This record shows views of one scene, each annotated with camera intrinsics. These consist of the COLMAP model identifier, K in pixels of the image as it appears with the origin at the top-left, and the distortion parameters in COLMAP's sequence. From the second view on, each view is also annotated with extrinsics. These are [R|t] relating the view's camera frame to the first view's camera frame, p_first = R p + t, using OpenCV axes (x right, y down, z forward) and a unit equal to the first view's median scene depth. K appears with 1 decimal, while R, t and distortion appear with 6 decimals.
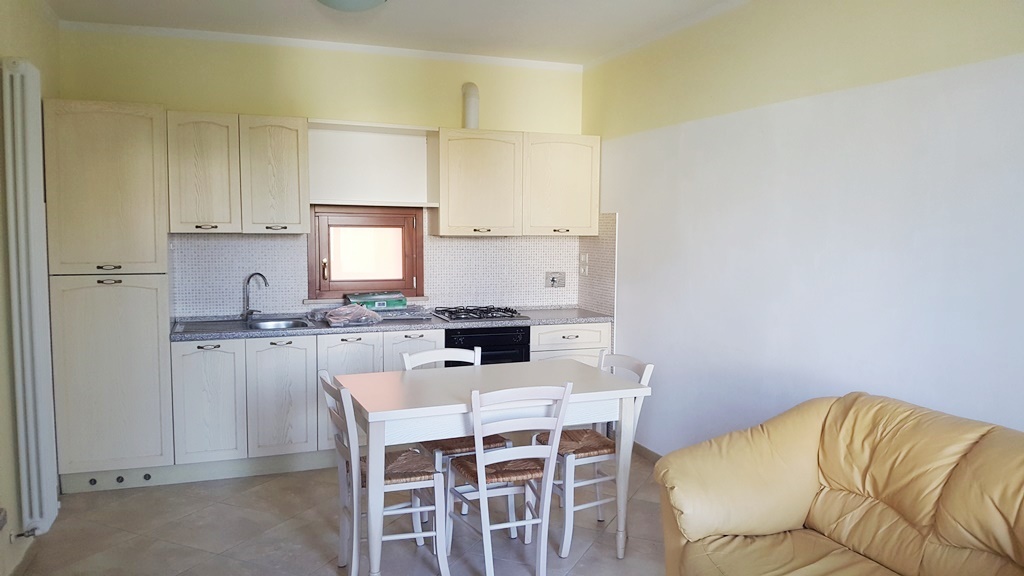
lens RADIAL K [[760.1, 0, 510.2], [0, 760.1, 300.9], [0, 0, 1]] dist [0.079949, -0.145308]
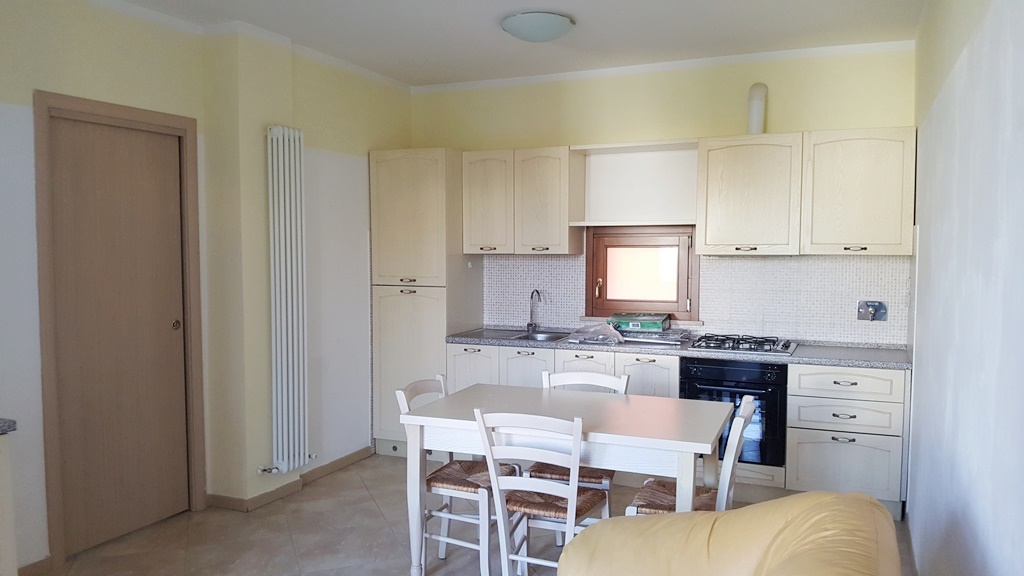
lens RADIAL K [[760.1, 0, 513.9], [0, 760.1, 291.1], [0, 0, 1]] dist [0.079949, -0.145308]
pose [[0.710583, 0.032427, -0.702865, 0.442837], [-0.063606, 0.997808, -0.018270, -0.012746], [0.700732, 0.057689, 0.711088, 0.211312]]
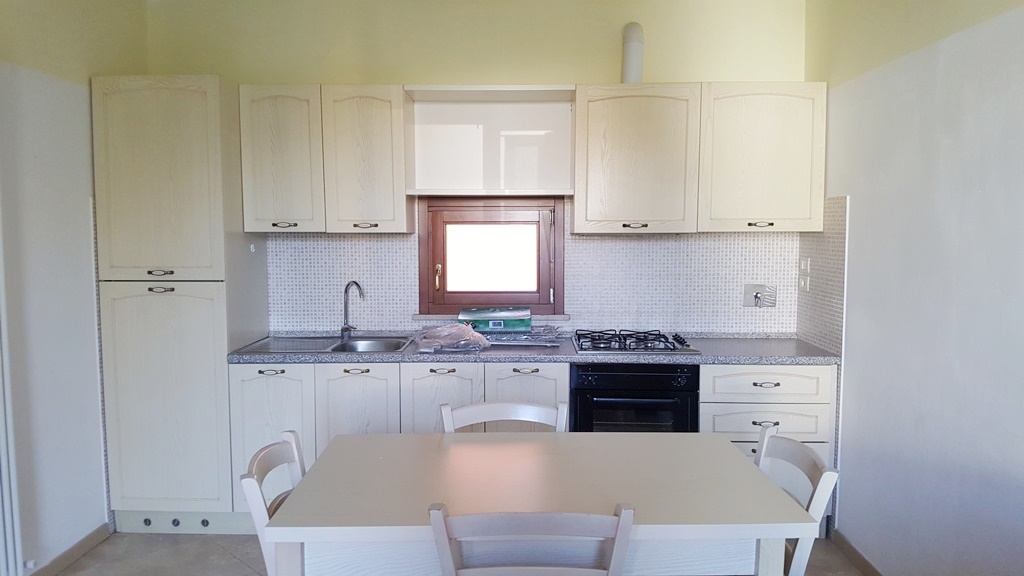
lens RADIAL K [[760.1, 0, 509.8], [0, 760.1, 297.1], [0, 0, 1]] dist [0.079949, -0.145308]
pose [[0.924734, 0.025416, -0.379765, 0.140954], [-0.028164, 0.999602, -0.001681, -0.023953], [0.379571, 0.012250, 0.925081, 0.333150]]
